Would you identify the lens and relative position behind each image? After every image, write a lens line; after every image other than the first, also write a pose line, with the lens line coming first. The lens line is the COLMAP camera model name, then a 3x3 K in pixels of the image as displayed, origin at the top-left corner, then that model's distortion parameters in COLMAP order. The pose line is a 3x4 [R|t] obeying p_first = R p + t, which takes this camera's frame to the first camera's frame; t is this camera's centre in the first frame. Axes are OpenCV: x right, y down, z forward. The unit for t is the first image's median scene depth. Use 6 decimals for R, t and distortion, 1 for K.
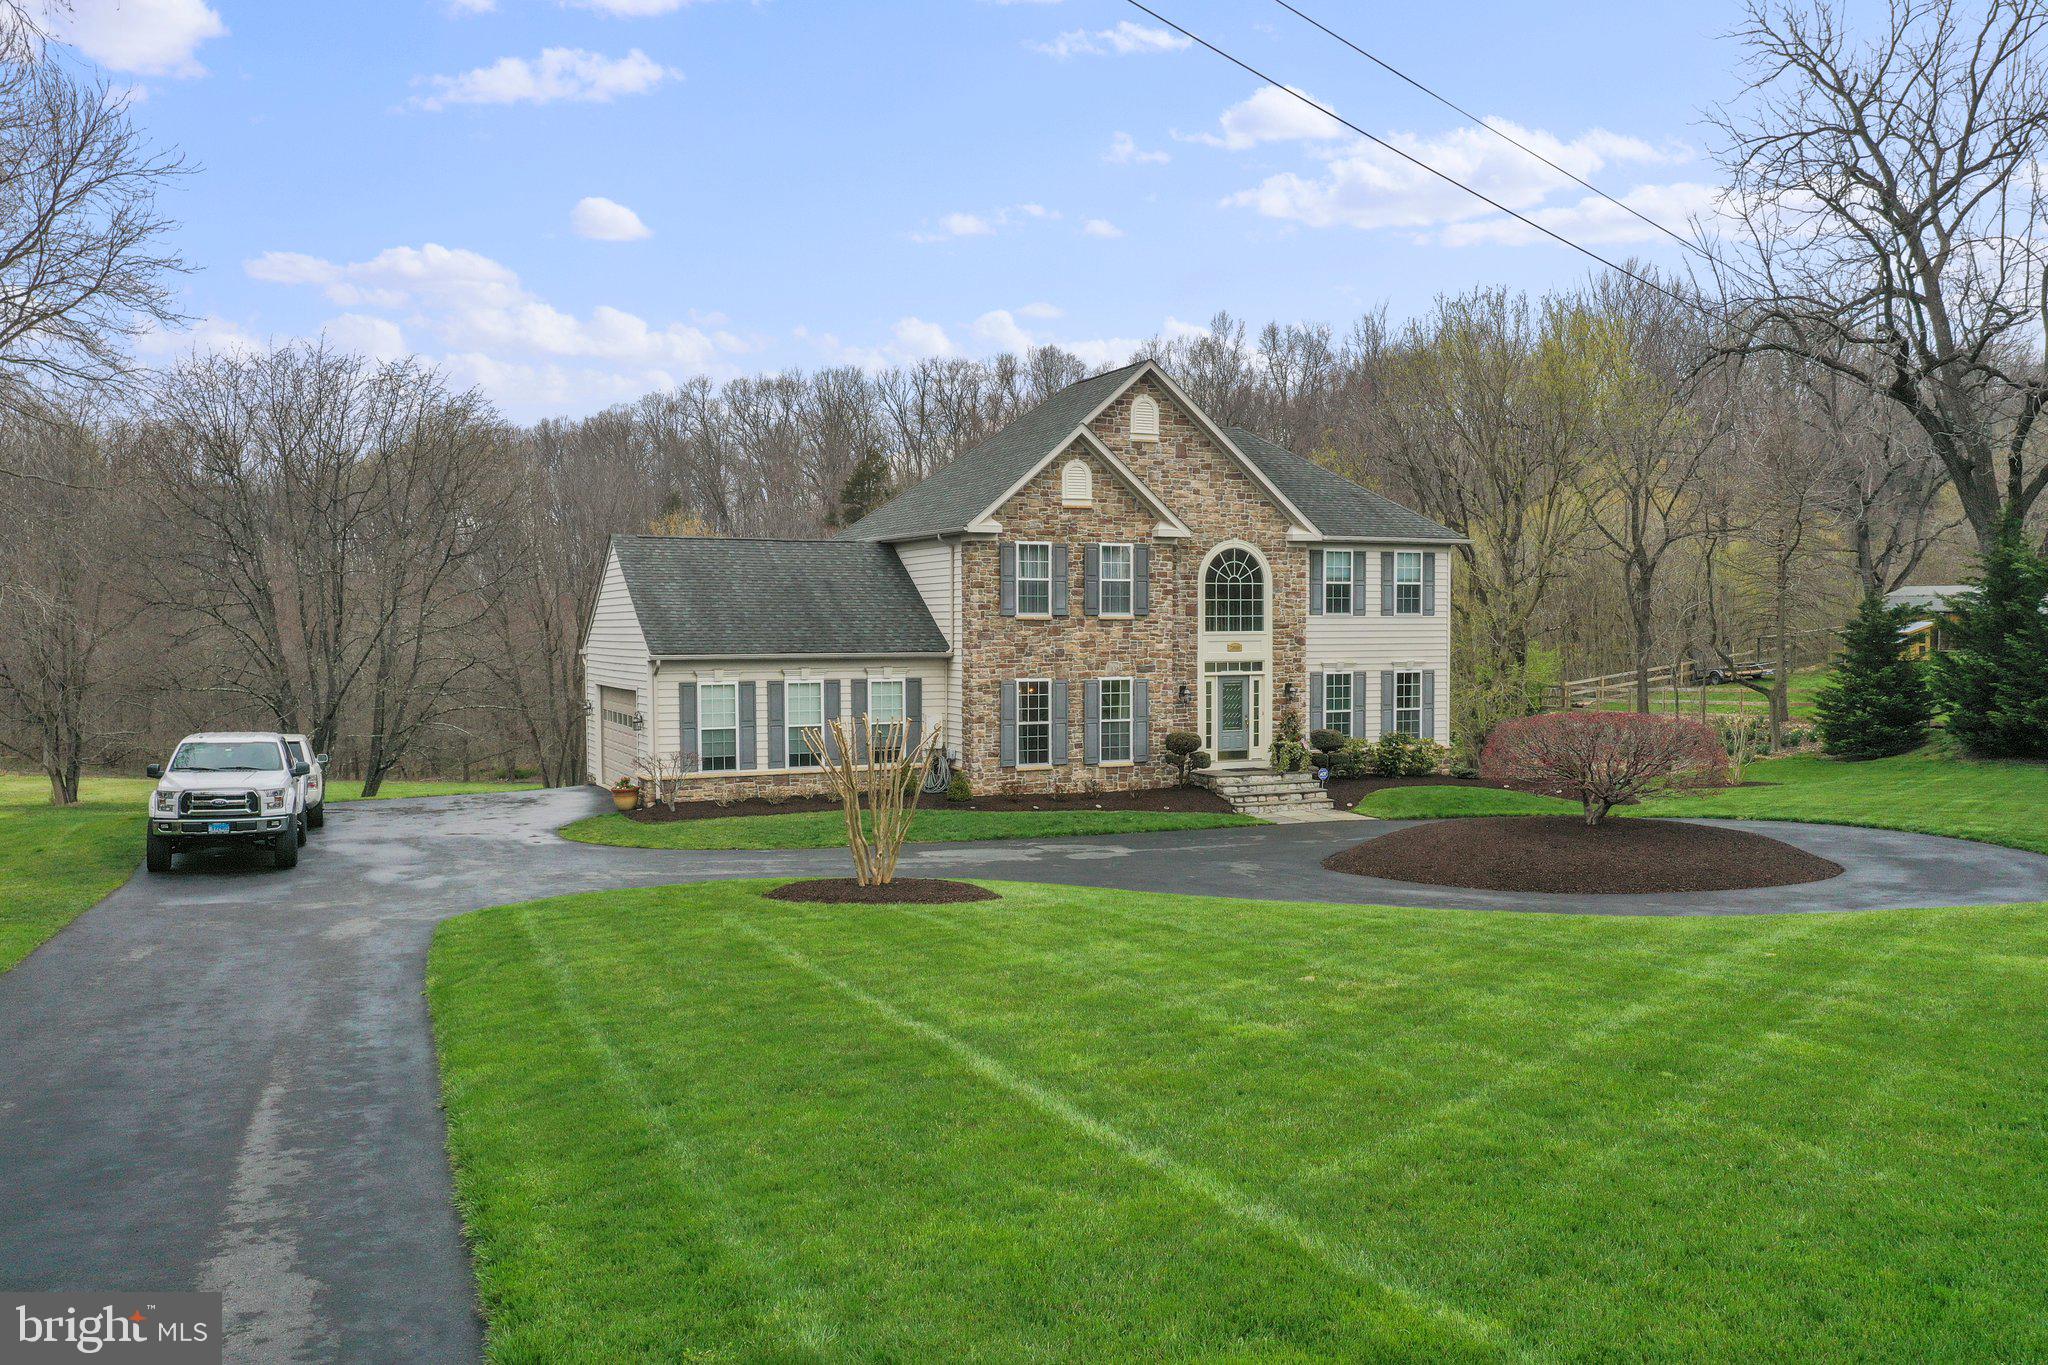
lens RADIAL K [[1632.3, 0, 1024.0], [0, 1632.3, 682.5], [0, 0, 1]] dist [-0.001059, 0.007397]
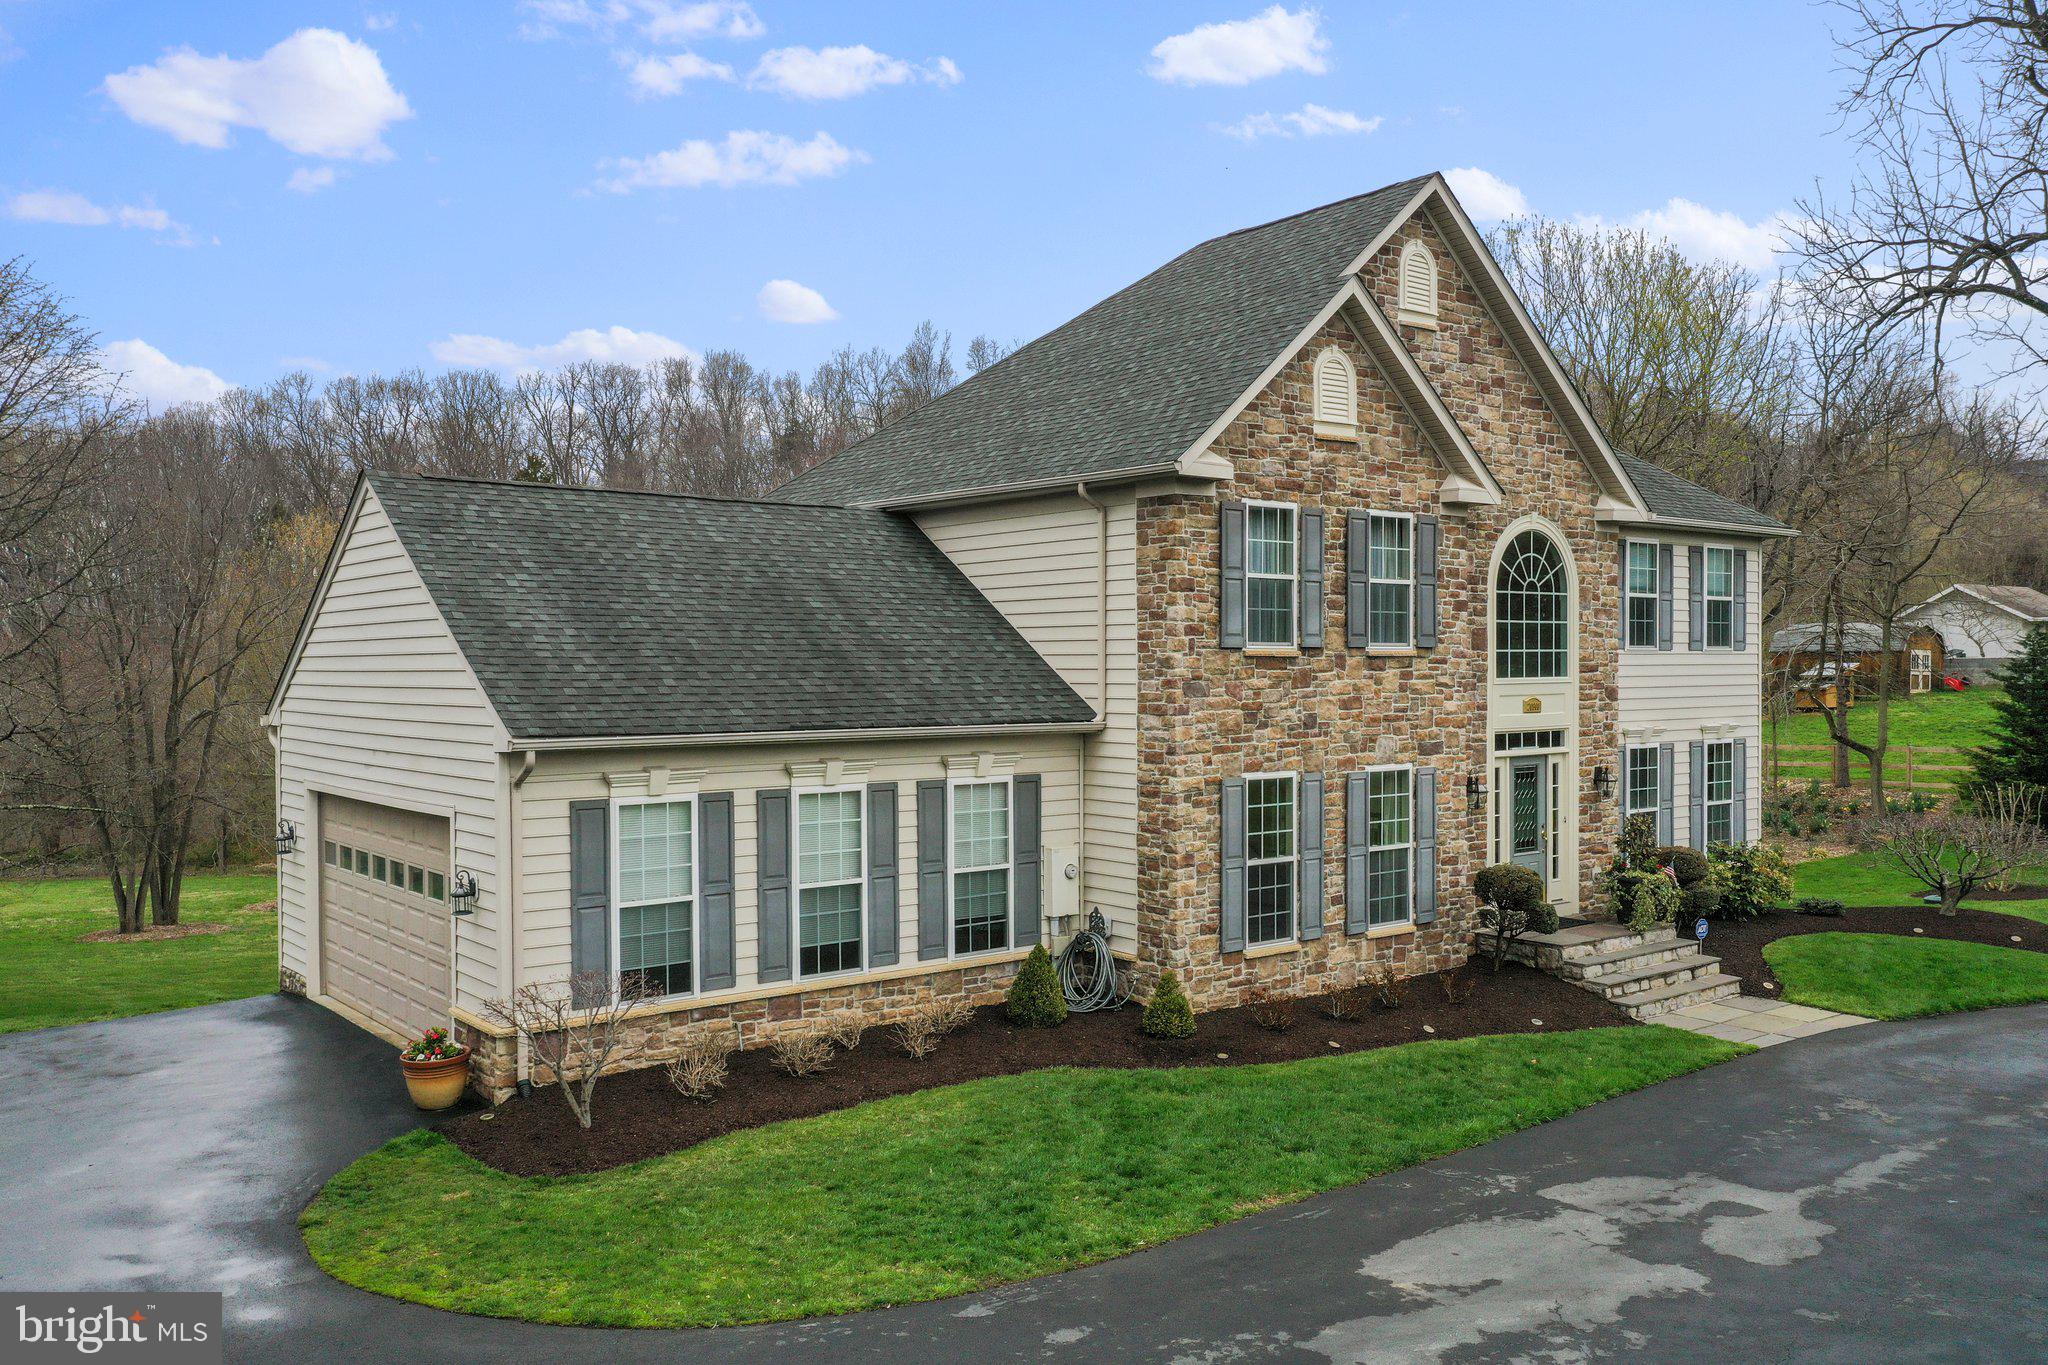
lens RADIAL K [[1632.3, 0, 1024.0], [0, 1632.3, 682.5], [0, 0, 1]] dist [-0.001059, 0.007397]
pose [[0.971771, -0.003038, 0.235905, -0.181572], [0.008810, 0.999687, -0.023417, -0.018621], [-0.235760, 0.024835, 0.971494, 0.511931]]
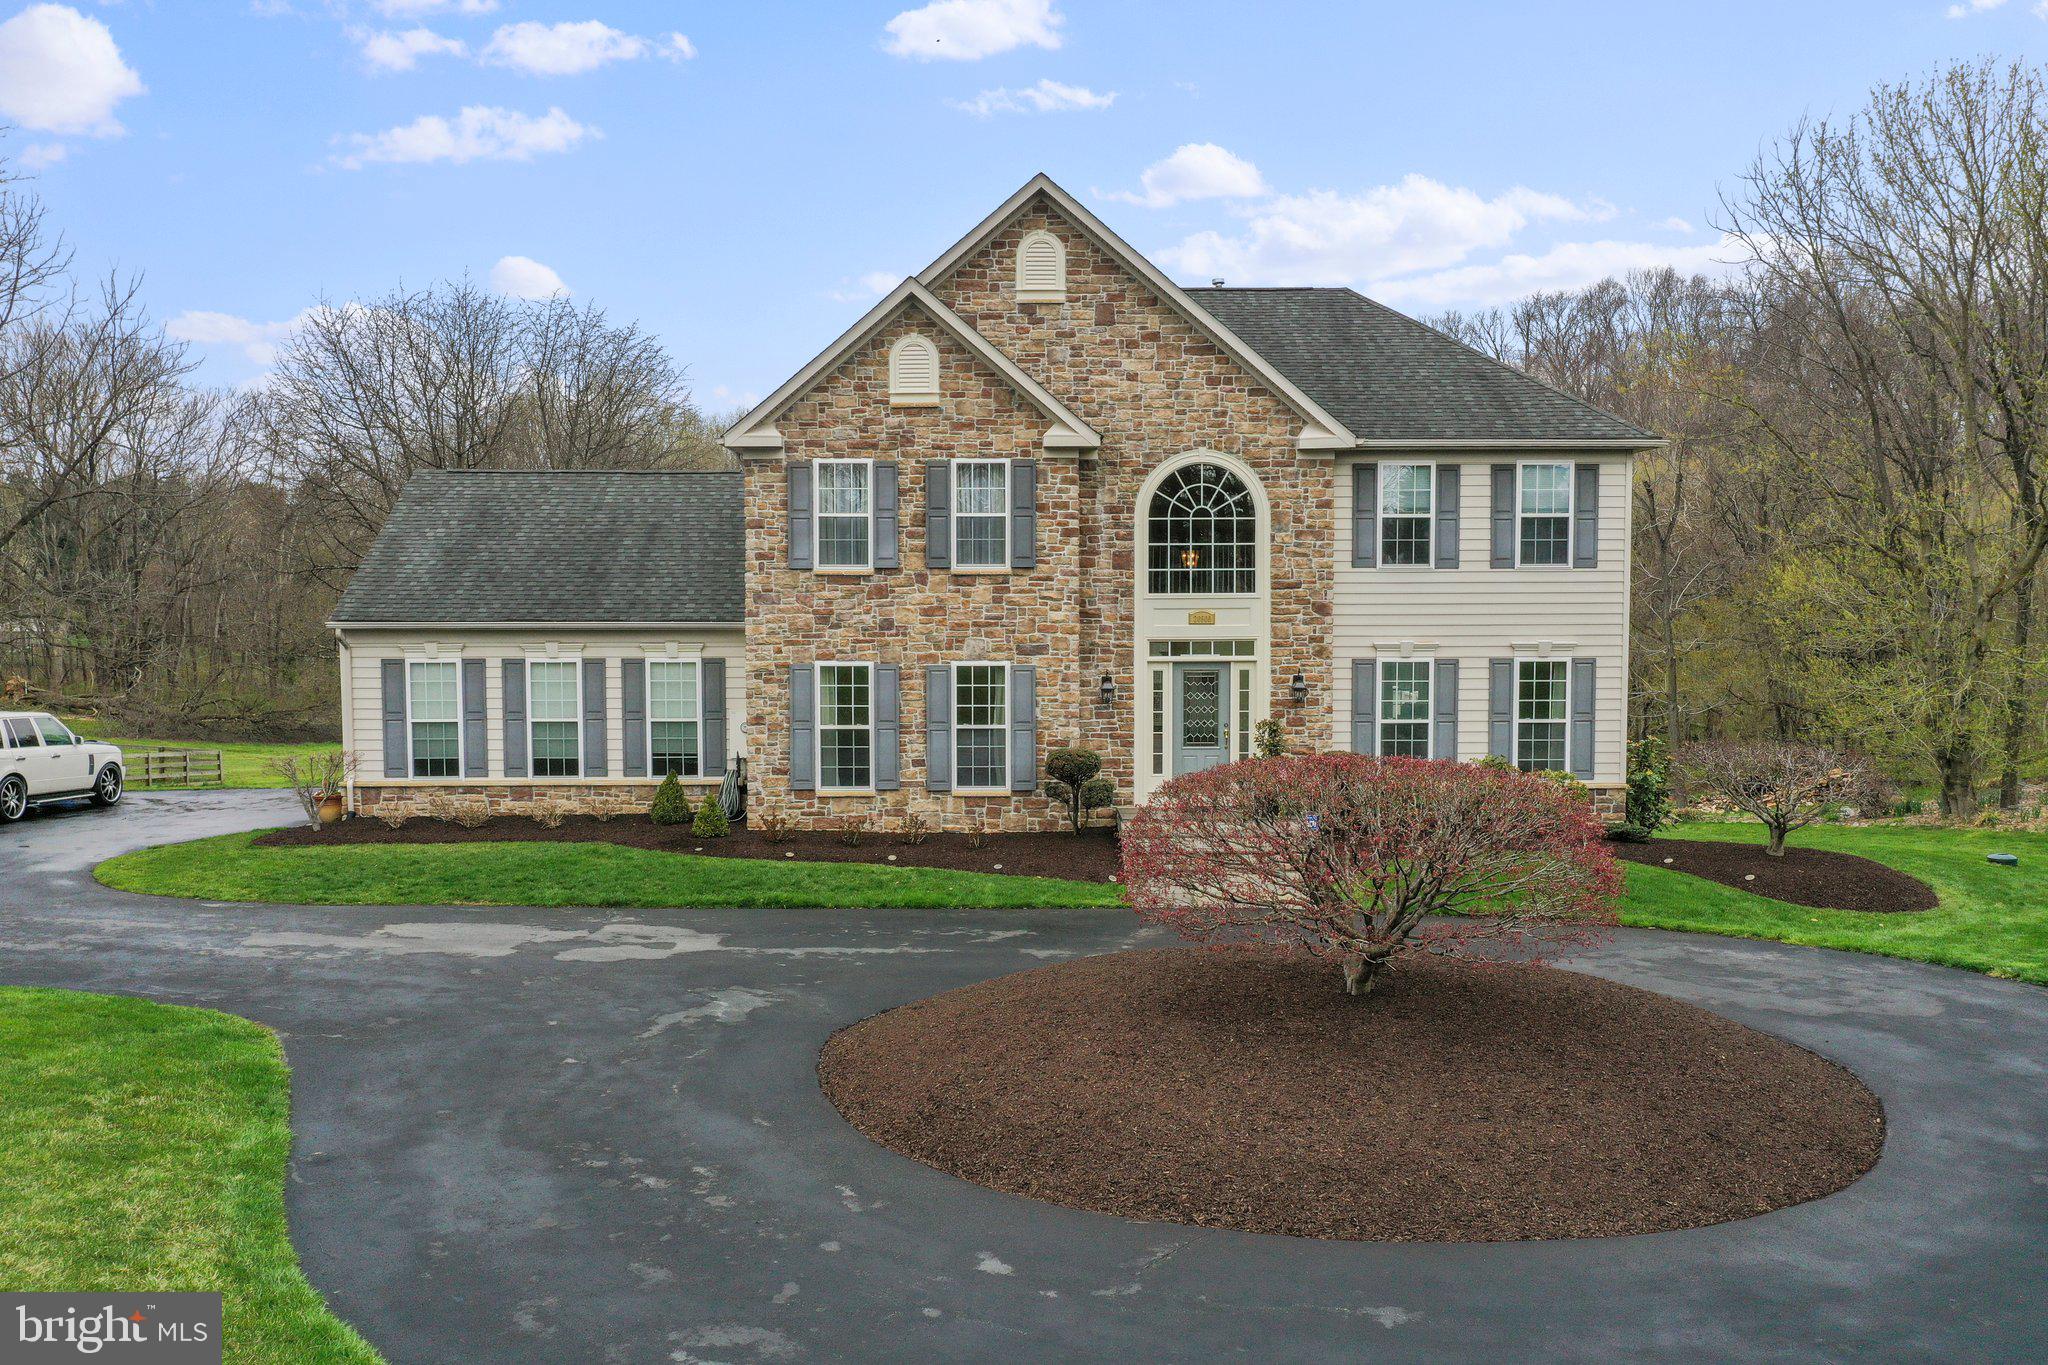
lens RADIAL K [[1632.3, 0, 1024.0], [0, 1632.3, 682.5], [0, 0, 1]] dist [-0.001059, 0.007397]
pose [[0.911450, 0.023453, -0.410742, 0.342329], [-0.015776, 0.999632, 0.022070, -0.009639], [0.411108, -0.013636, 0.911484, 0.400603]]
